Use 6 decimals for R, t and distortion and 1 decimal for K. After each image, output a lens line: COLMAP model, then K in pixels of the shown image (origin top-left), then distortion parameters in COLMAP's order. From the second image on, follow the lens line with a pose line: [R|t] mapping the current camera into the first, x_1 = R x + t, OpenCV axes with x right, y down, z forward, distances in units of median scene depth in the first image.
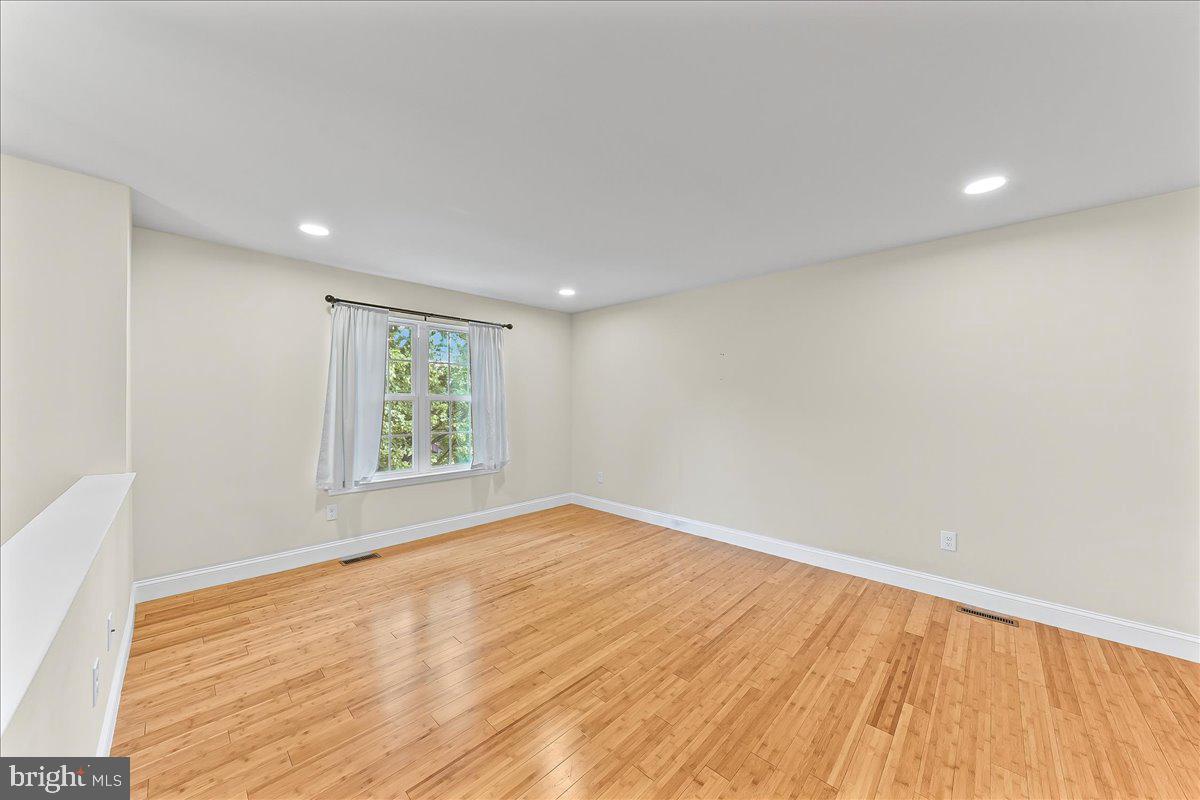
lens RADIAL K [[419.3, 0, 600.0], [0, 419.3, 400.0], [0, 0, 1]] dist [-0.013496, -0.000070]
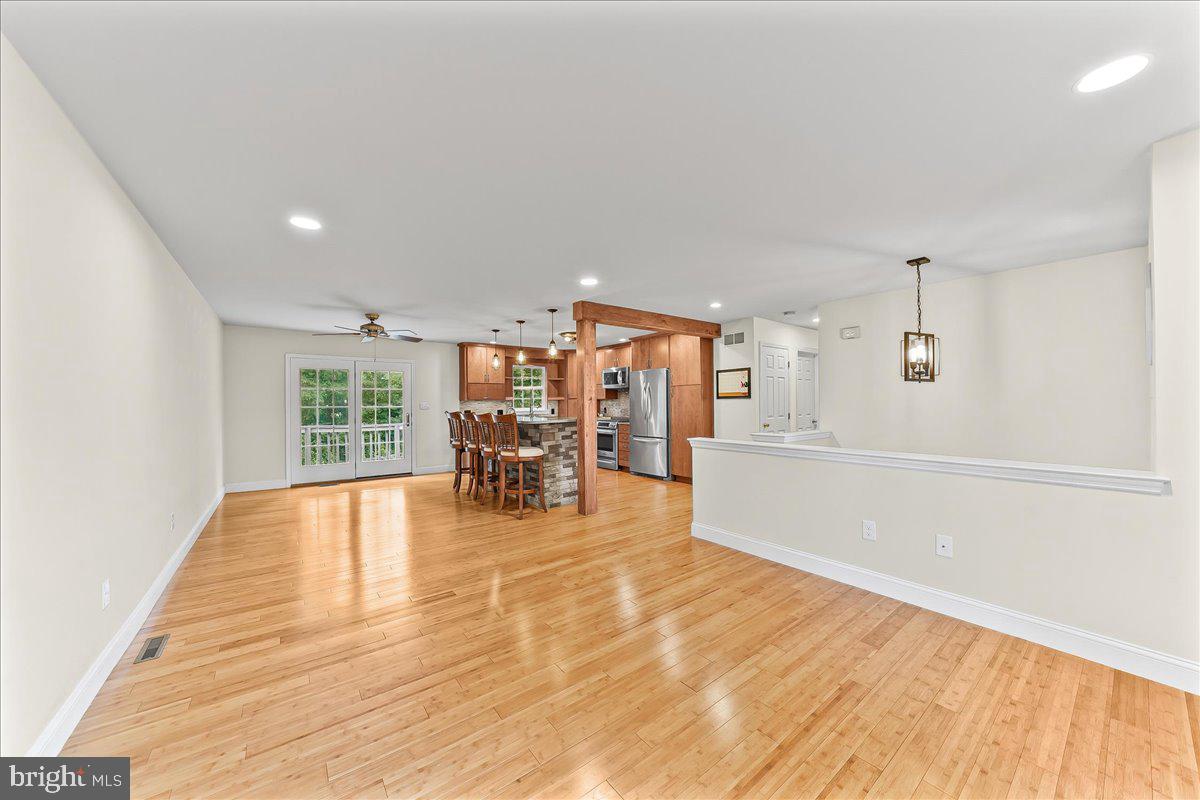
lens RADIAL K [[419.3, 0, 600.0], [0, 419.3, 400.0], [0, 0, 1]] dist [-0.013496, -0.000070]
pose [[-0.987012, 0.003549, 0.160605, -0.104039], [0.002859, 0.999986, -0.004529, 0.014251], [-0.160619, -0.004011, -0.987008, 1.499419]]
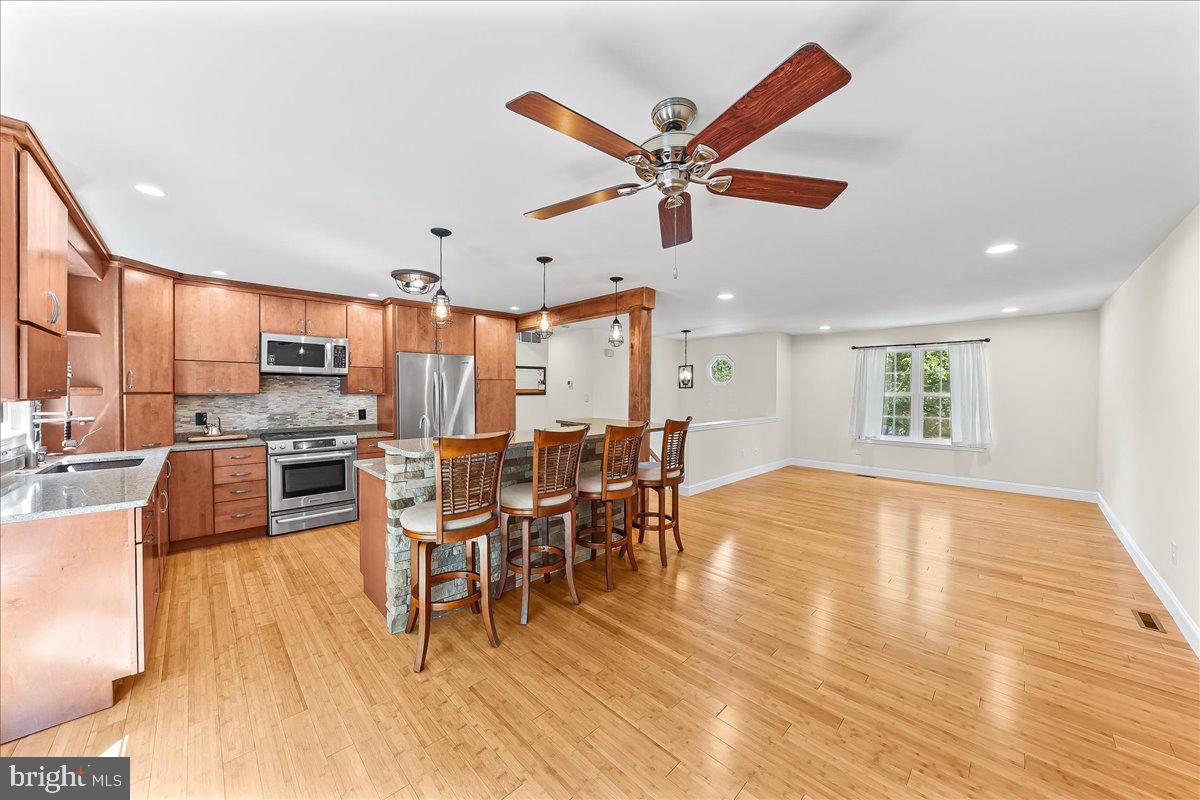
lens RADIAL K [[419.3, 0, 600.0], [0, 419.3, 400.0], [0, 0, 1]] dist [-0.013496, -0.000070]
pose [[-0.035540, 0.016350, -0.999234, 1.718093], [-0.002337, 0.999862, 0.016444, -0.011827], [0.999366, 0.002920, -0.035497, -0.237218]]
